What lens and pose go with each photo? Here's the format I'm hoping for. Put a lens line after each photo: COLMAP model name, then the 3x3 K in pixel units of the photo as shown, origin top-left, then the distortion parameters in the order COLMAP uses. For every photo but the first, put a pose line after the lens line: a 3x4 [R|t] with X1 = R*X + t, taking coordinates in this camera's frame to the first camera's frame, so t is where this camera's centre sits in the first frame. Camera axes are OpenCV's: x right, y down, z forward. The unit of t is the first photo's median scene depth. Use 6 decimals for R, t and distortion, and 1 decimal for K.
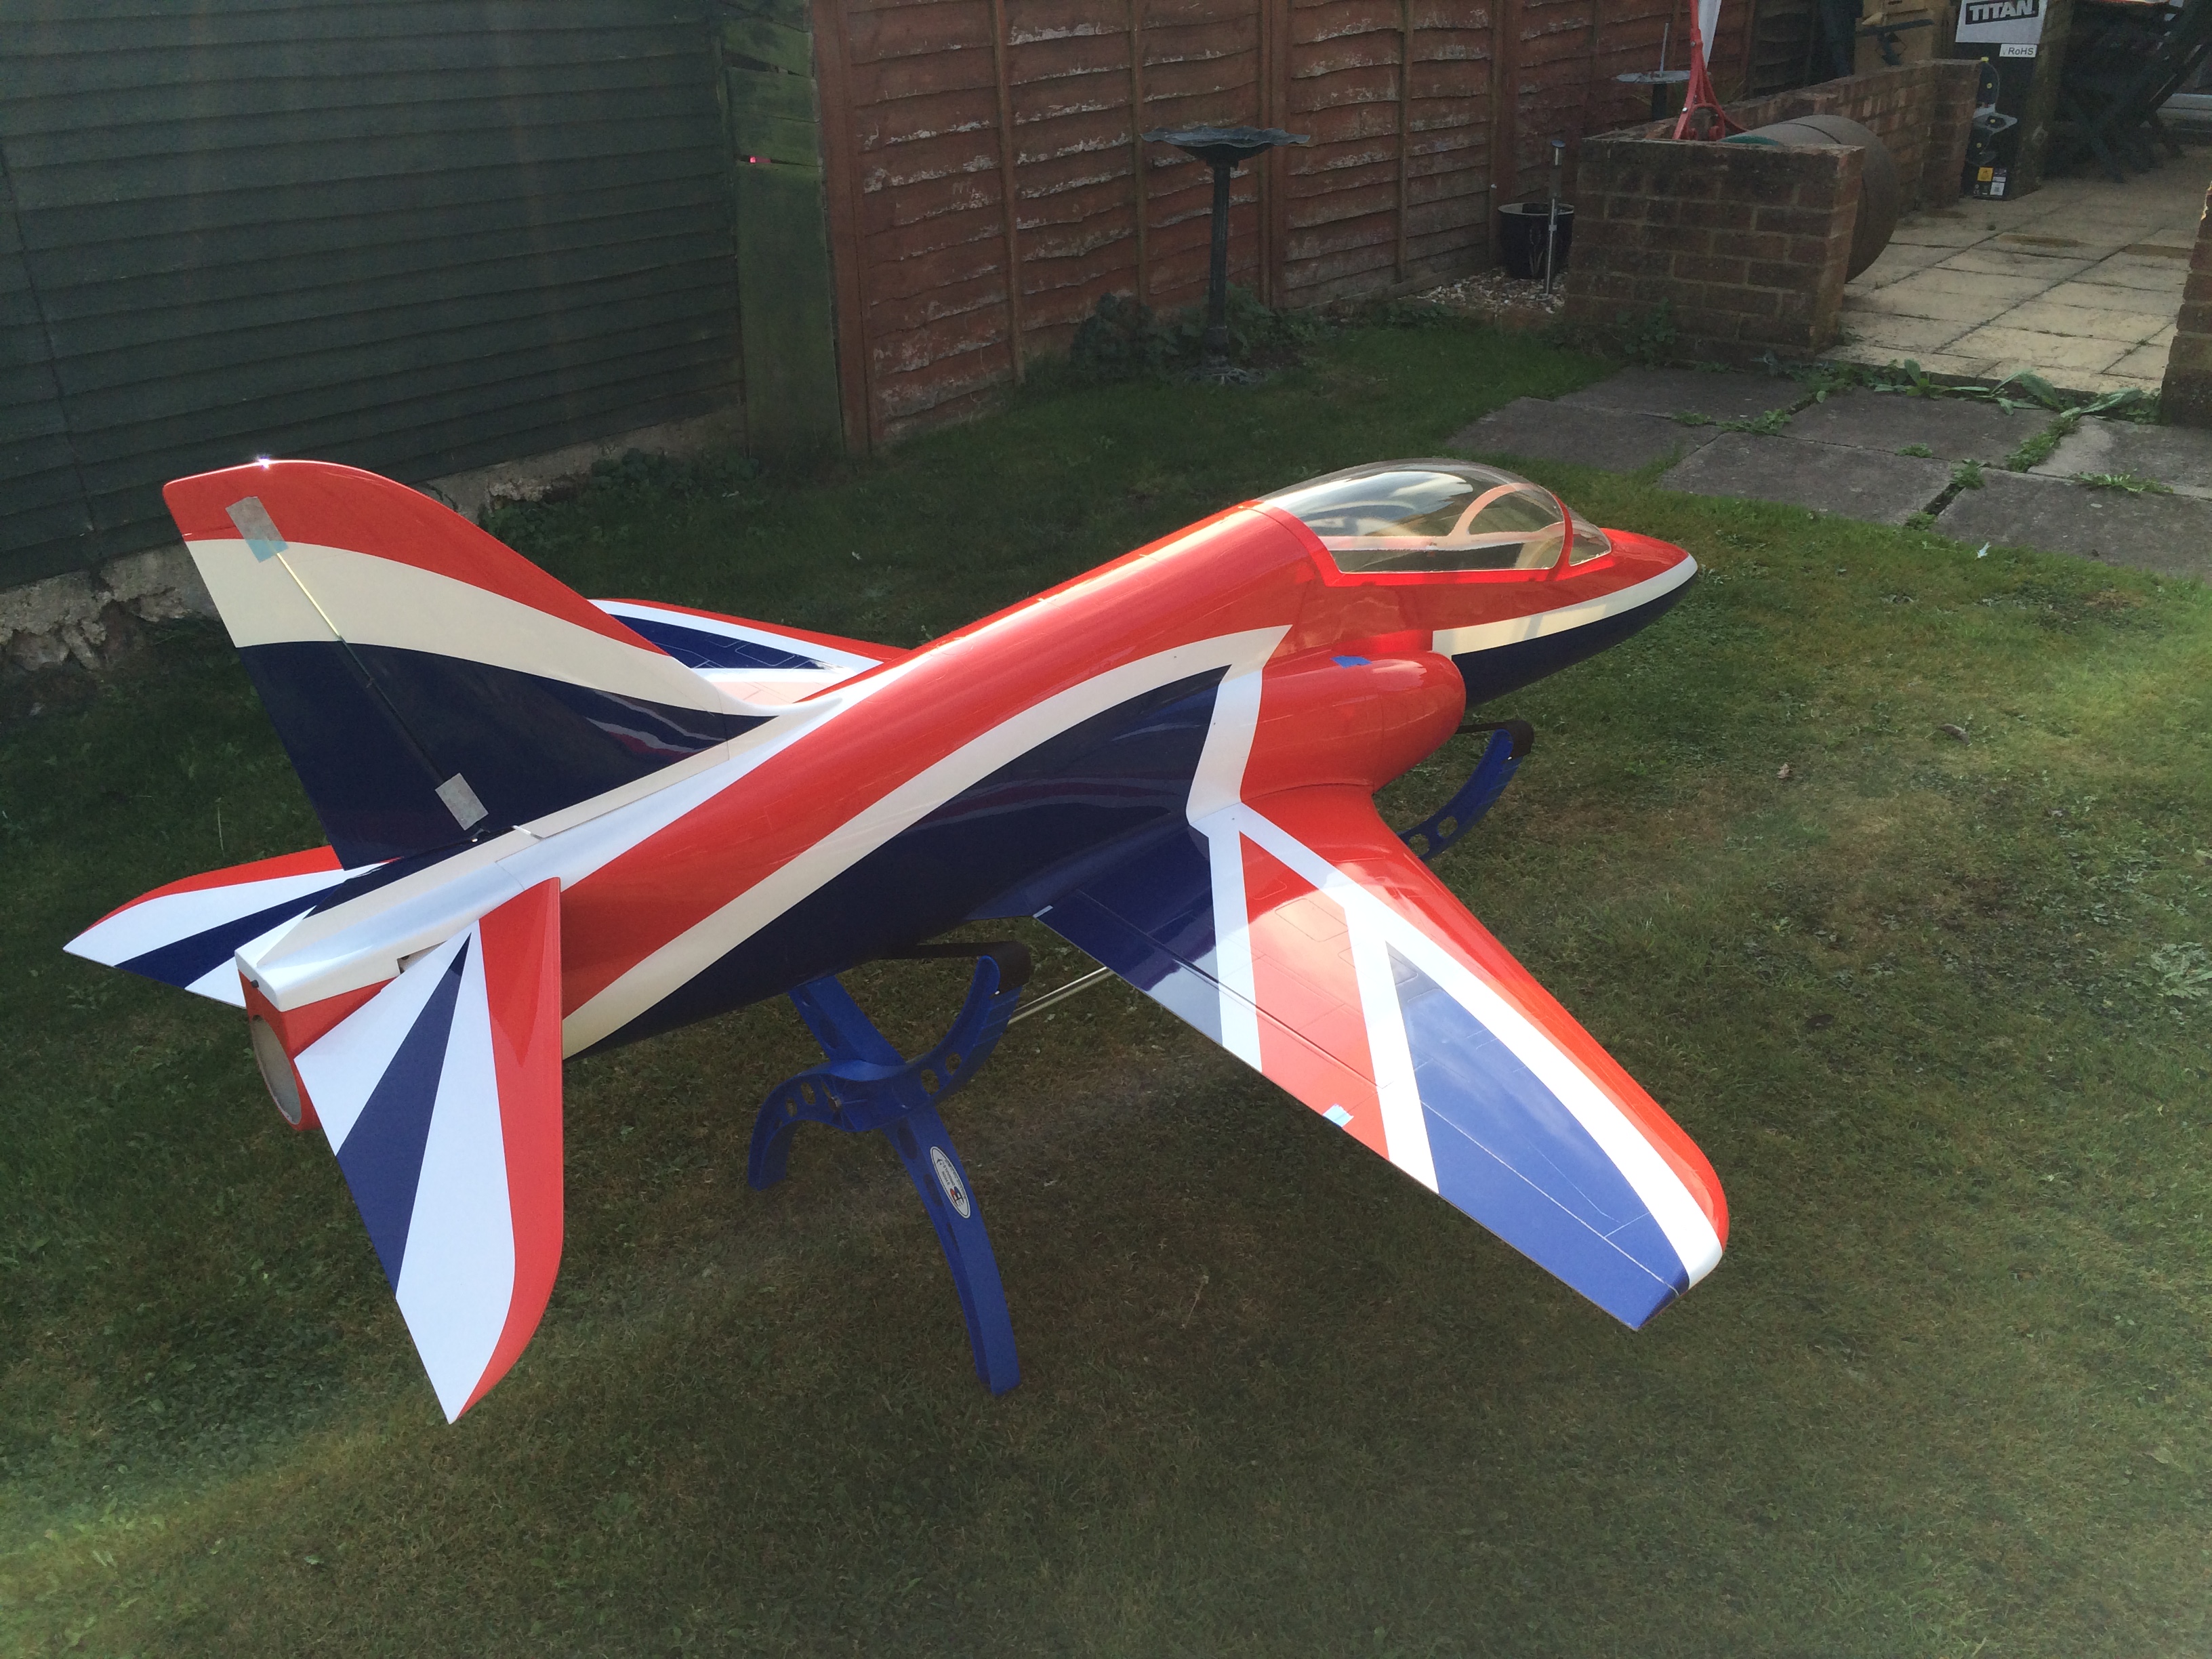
lens RADIAL K [[1879.5, 0, 1106.0], [0, 1879.5, 829.5], [0, 0, 1]] dist [0.096805, -0.121885]
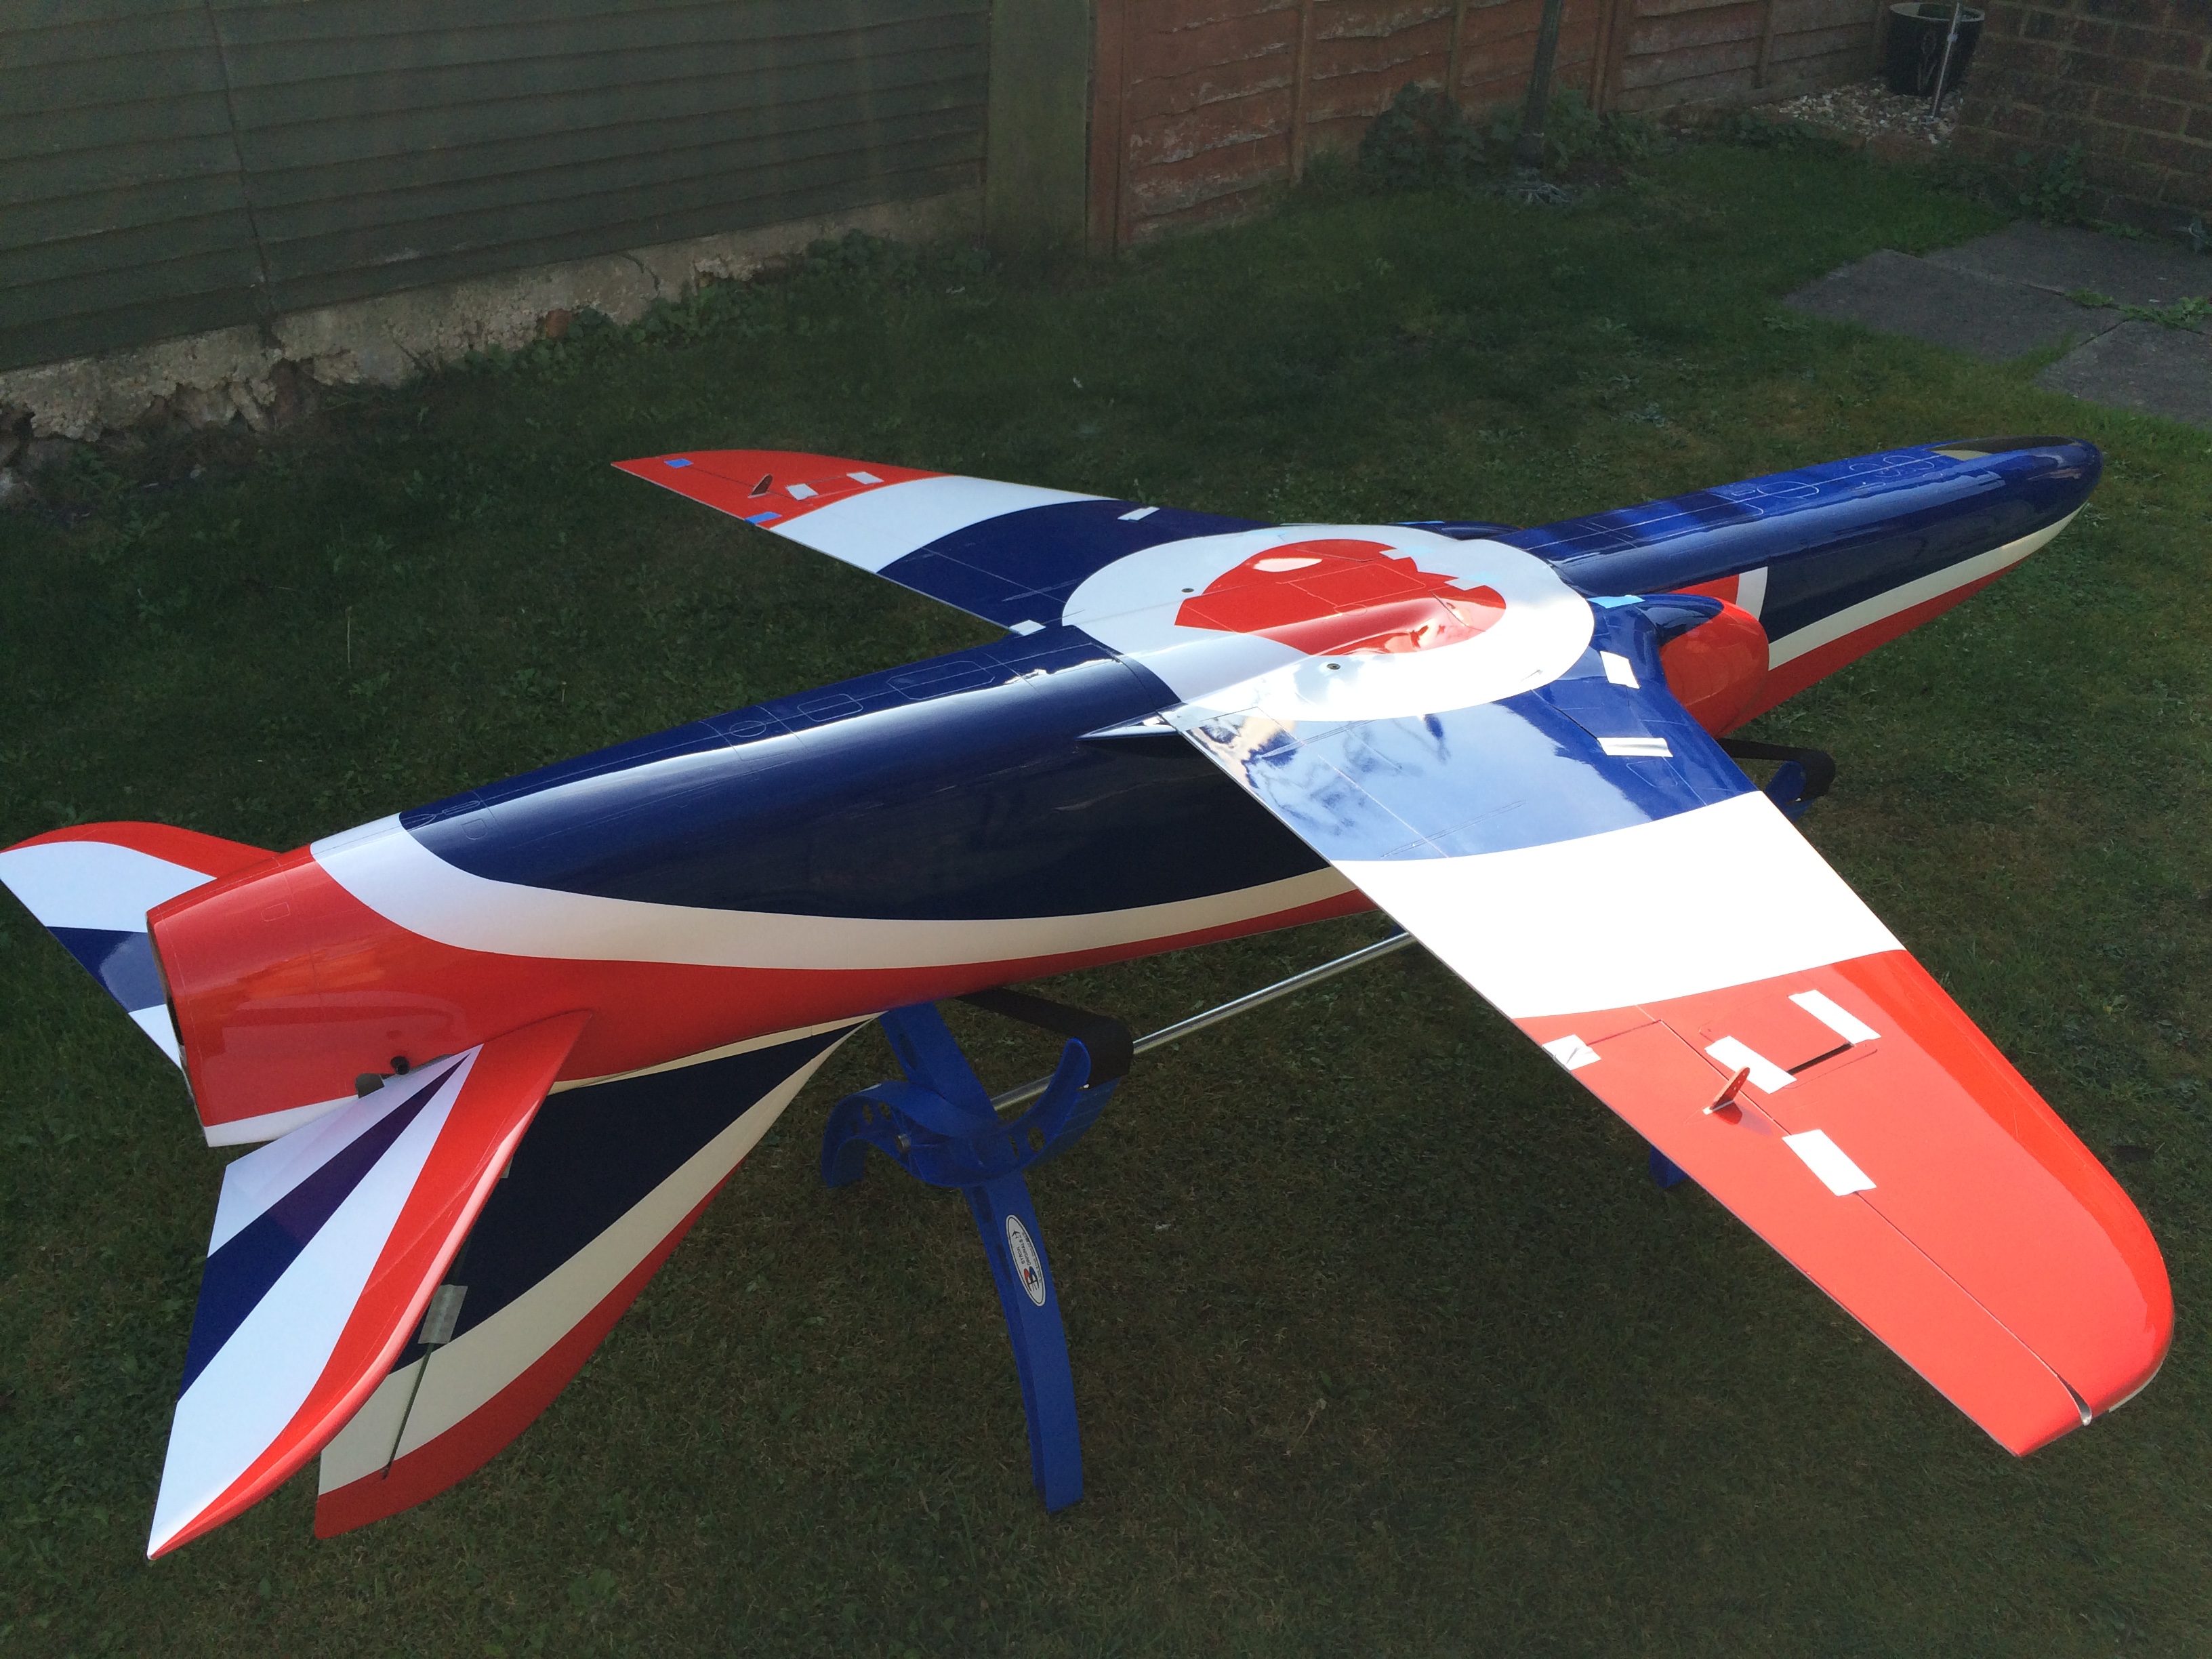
lens RADIAL K [[1879.5, 0, 1106.0], [0, 1879.5, 829.5], [0, 0, 1]] dist [0.096805, -0.121885]
pose [[0.984735, 0.128348, -0.117574, 0.012610], [-0.112955, 0.985142, 0.129371, -0.054148], [0.132432, -0.114115, 0.984601, 0.100586]]
